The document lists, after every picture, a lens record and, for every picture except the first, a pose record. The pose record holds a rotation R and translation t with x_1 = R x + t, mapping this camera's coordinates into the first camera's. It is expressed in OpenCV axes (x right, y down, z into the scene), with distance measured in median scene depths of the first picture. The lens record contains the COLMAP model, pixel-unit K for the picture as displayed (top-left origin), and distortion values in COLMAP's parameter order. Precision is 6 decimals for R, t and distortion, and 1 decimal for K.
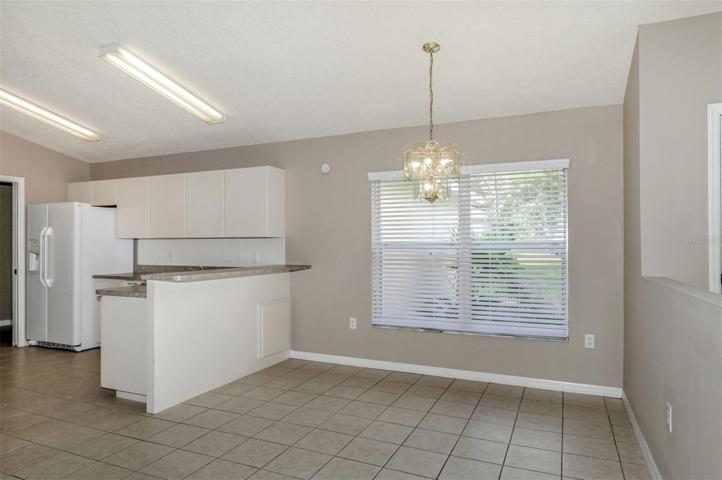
lens RADIAL K [[448.3, 0, 361.7], [0, 448.3, 243.4], [0, 0, 1]] dist [-0.011237, -0.001889]
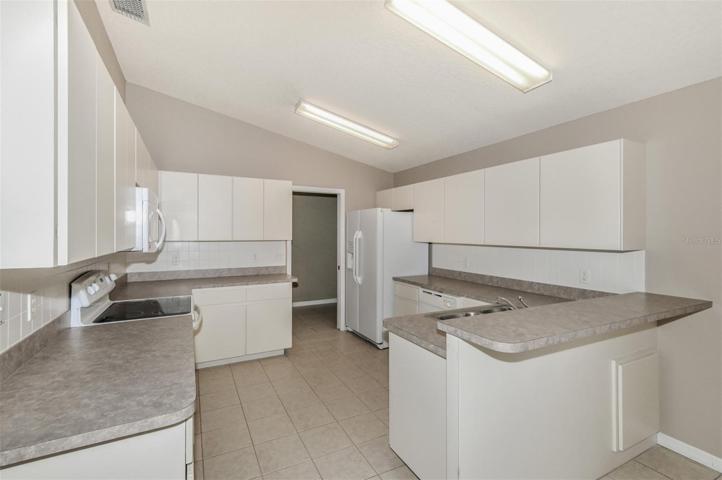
lens RADIAL K [[334.3, 0, 360.2], [0, 334.3, 236.1], [0, 0, 1]] dist [-0.001683, -0.000281]
pose [[0.783363, 0.007071, -0.621524, -0.172569], [0.000836, 0.999922, 0.012430, -0.034155], [0.621563, -0.010257, 0.783297, 0.334148]]
